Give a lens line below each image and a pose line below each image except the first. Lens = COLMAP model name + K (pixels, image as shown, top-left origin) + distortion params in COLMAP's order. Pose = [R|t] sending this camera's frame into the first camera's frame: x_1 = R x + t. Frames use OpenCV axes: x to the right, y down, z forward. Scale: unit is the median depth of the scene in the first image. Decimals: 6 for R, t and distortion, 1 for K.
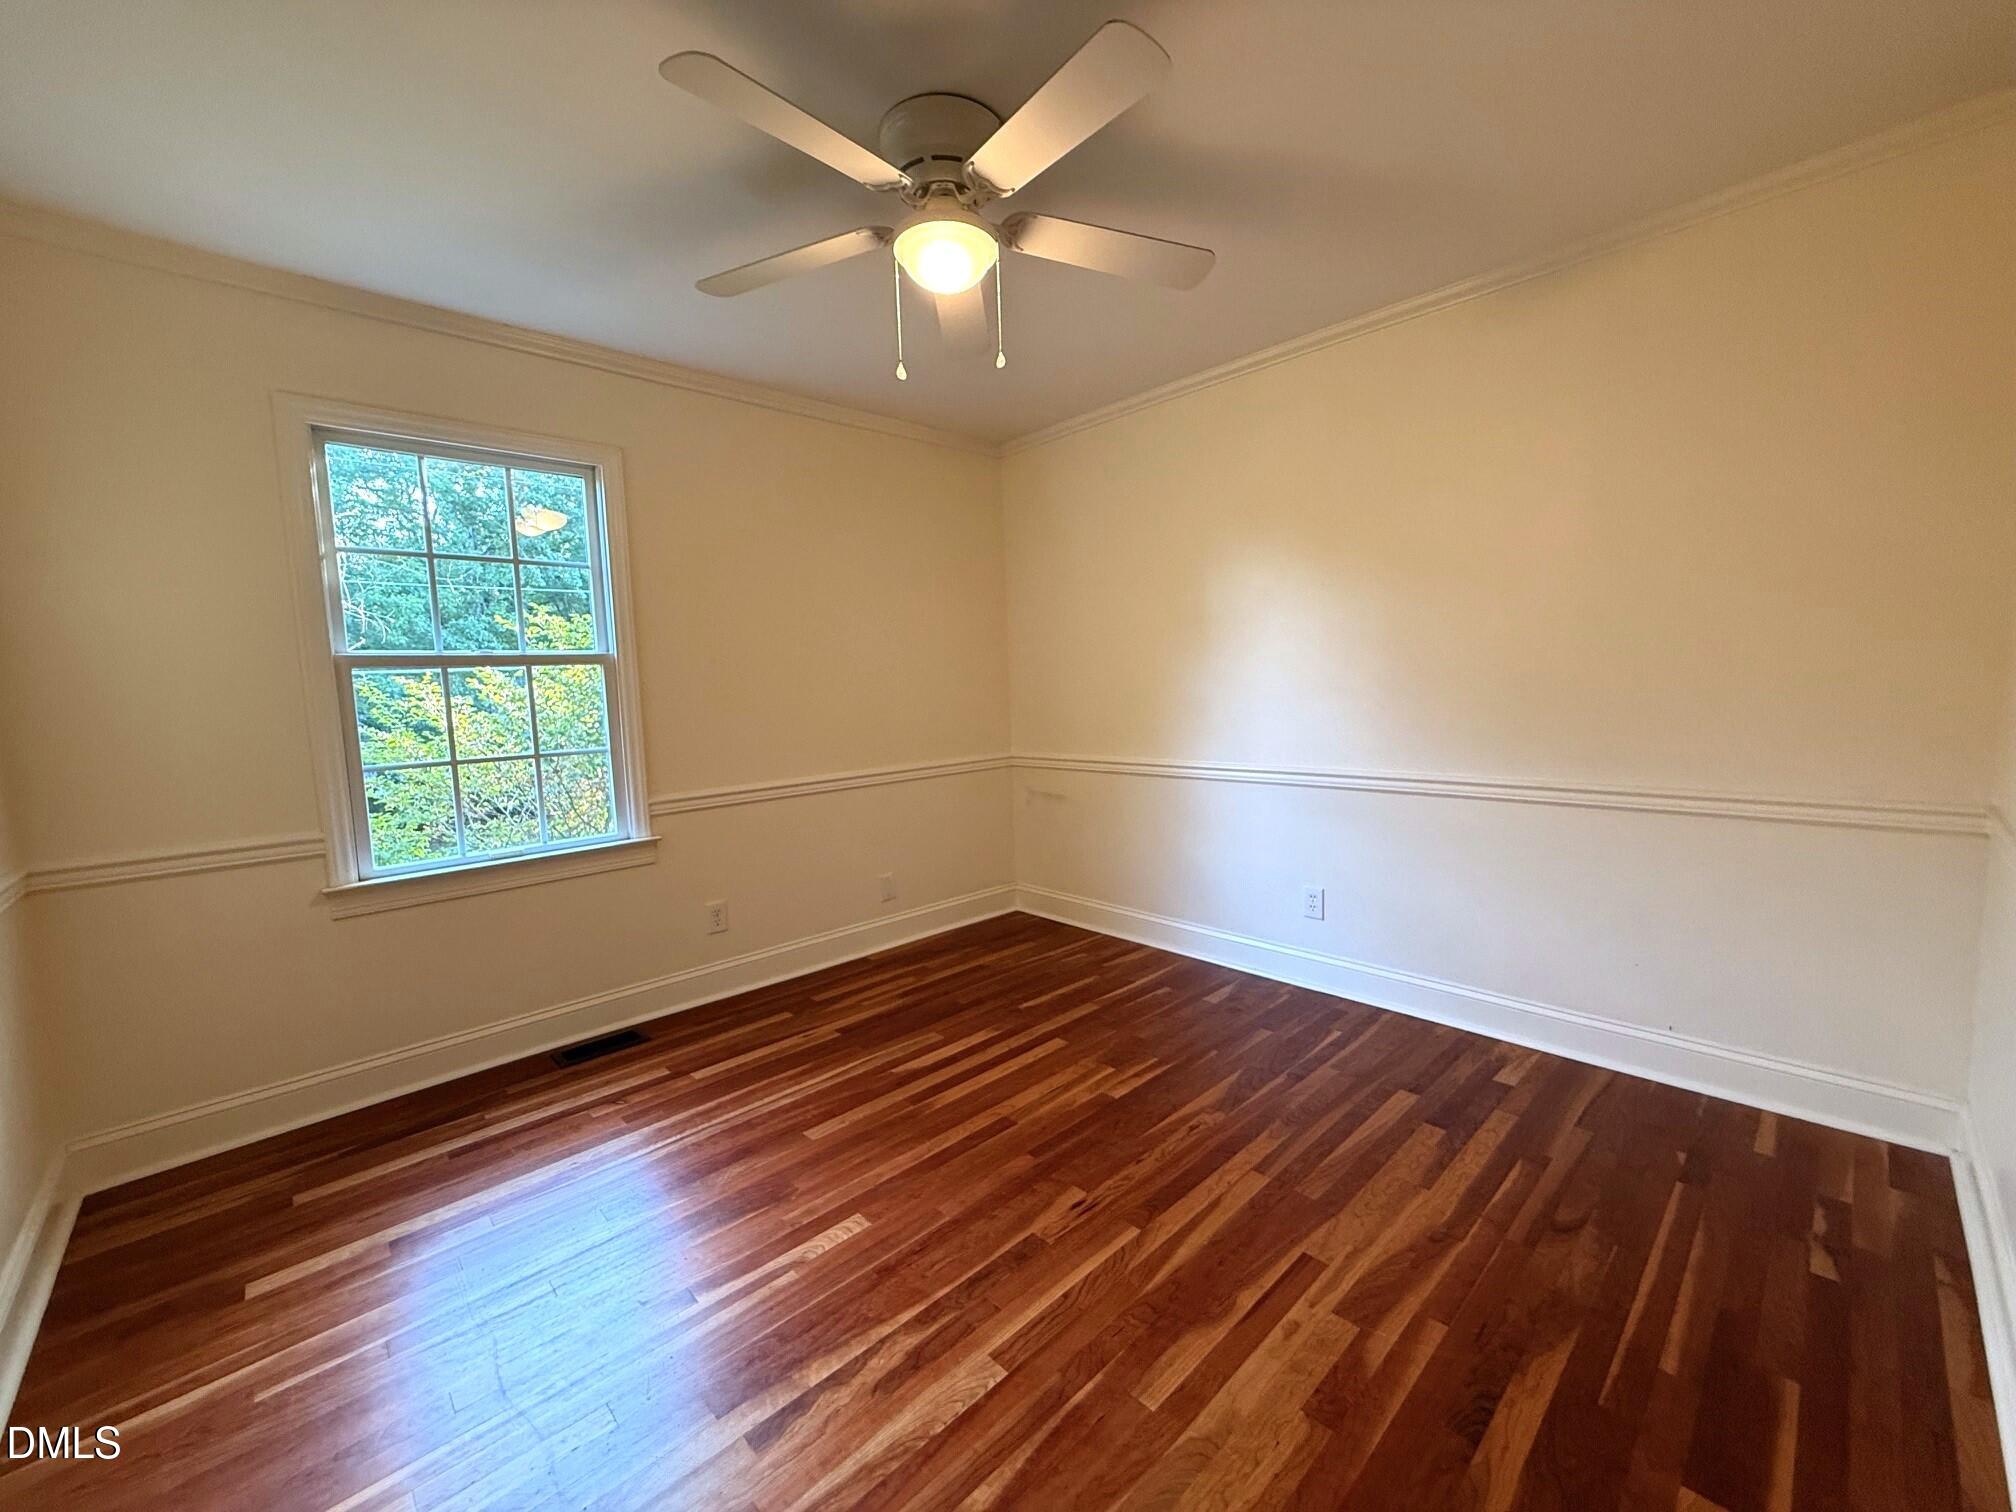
lens RADIAL K [[810.1, 0, 1002.8], [0, 810.1, 766.4], [0, 0, 1]] dist [-0.001766, -0.000259]
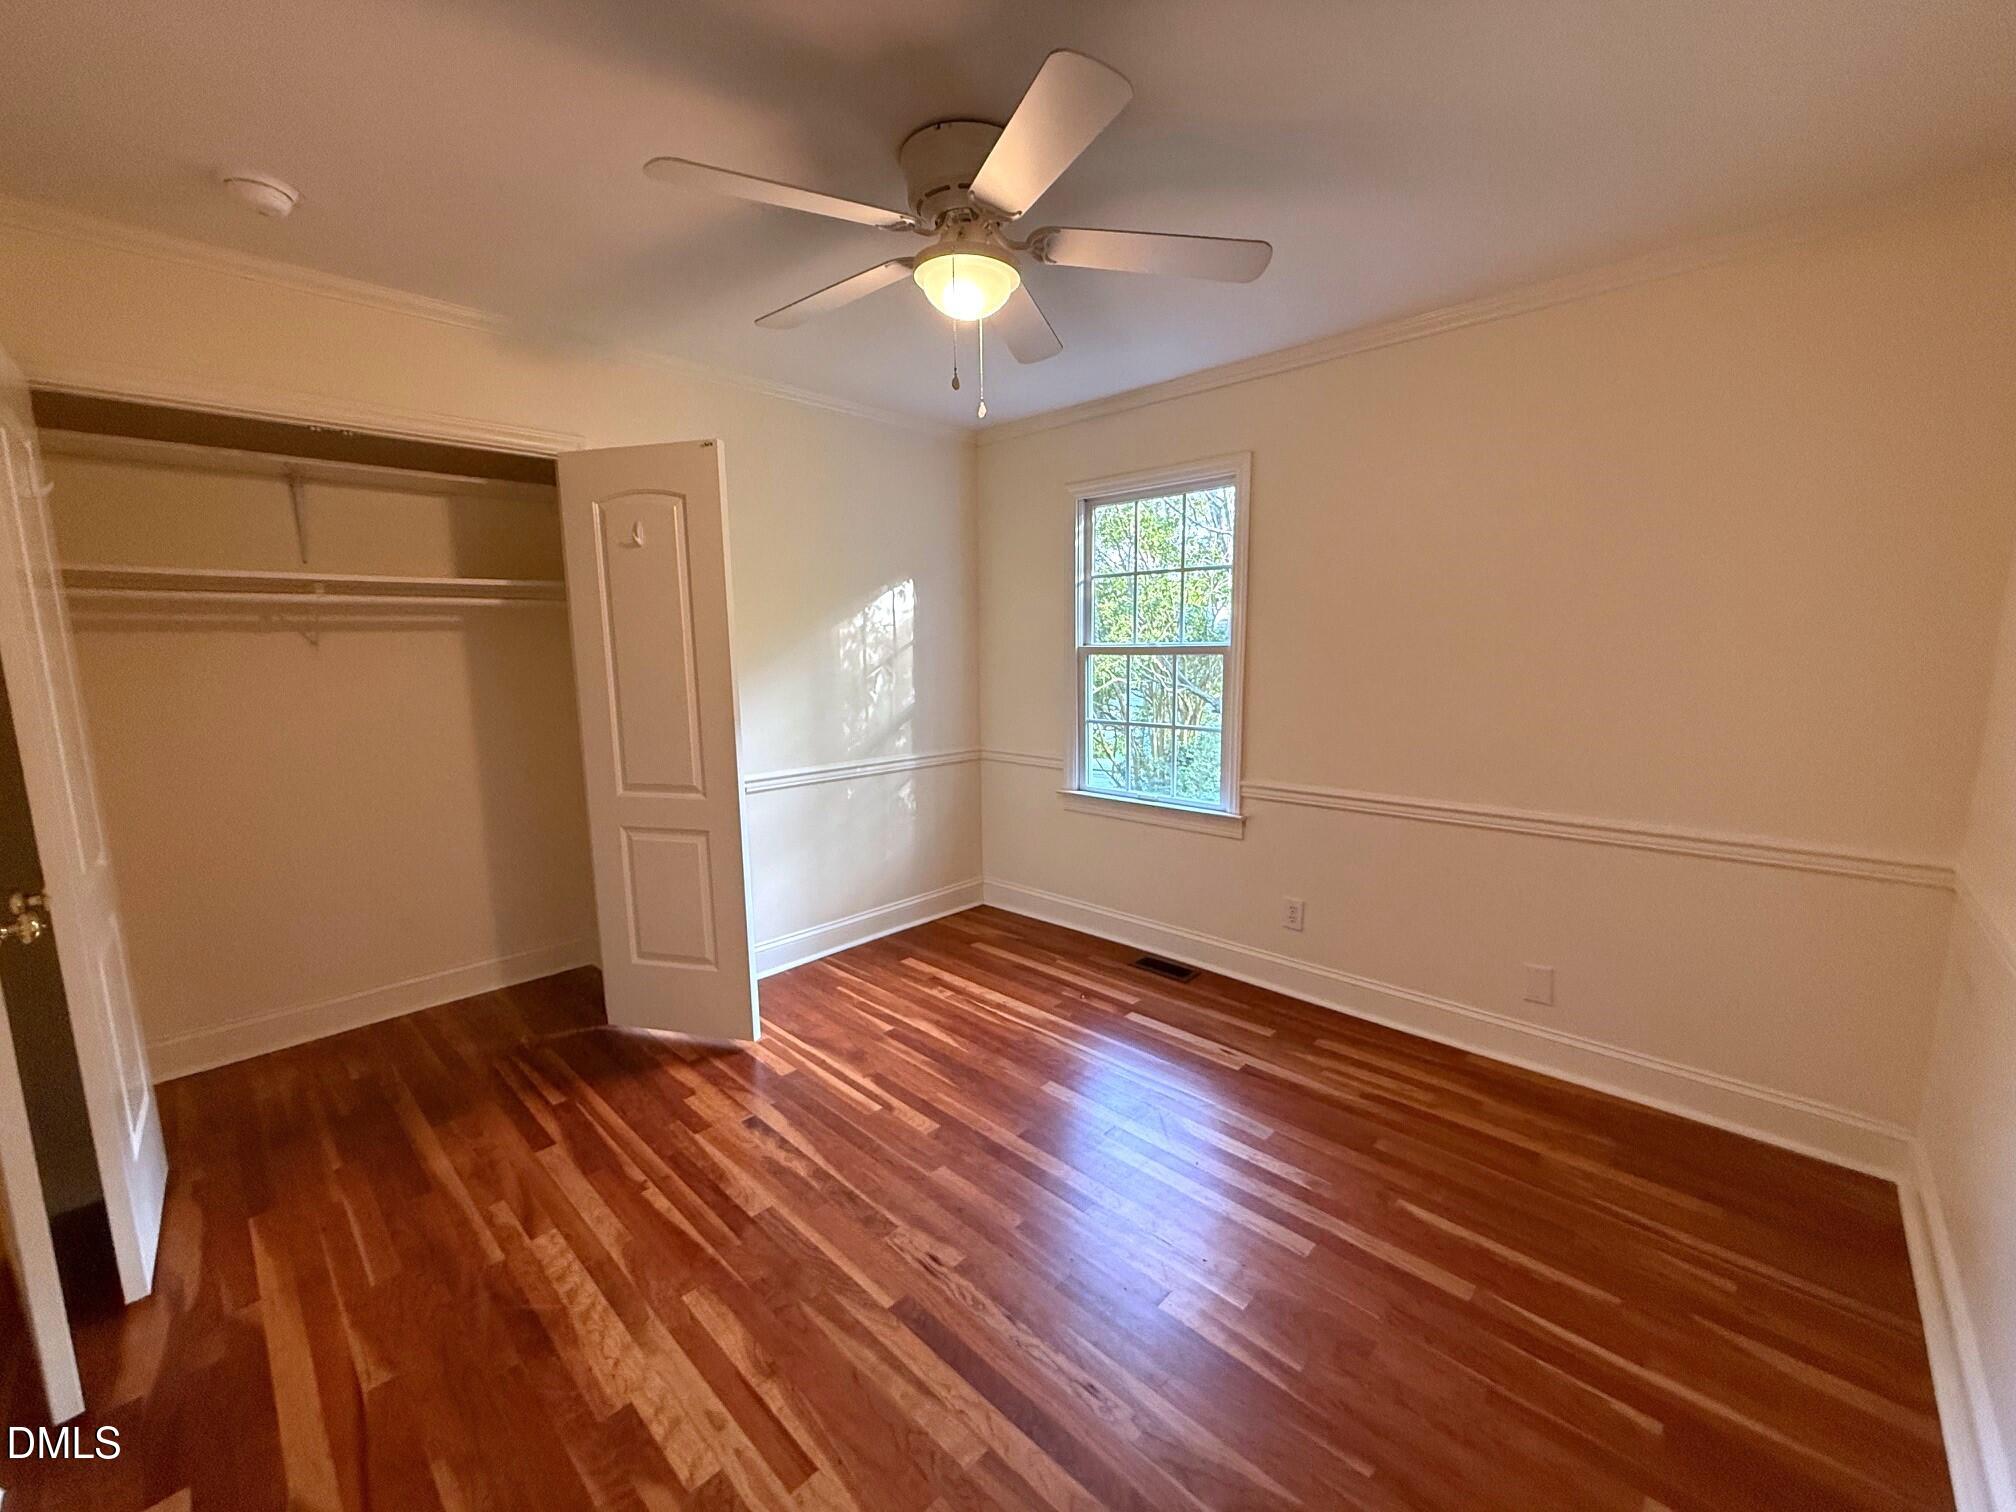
lens RADIAL K [[810.1, 0, 1012.2], [0, 810.1, 766.0], [0, 0, 1]] dist [-0.001766, -0.000259]
pose [[0.045601, 0.184439, -0.981786, 0.766326], [-0.094880, 0.979165, 0.179539, -0.181831], [0.994444, 0.084964, 0.062150, 0.796984]]
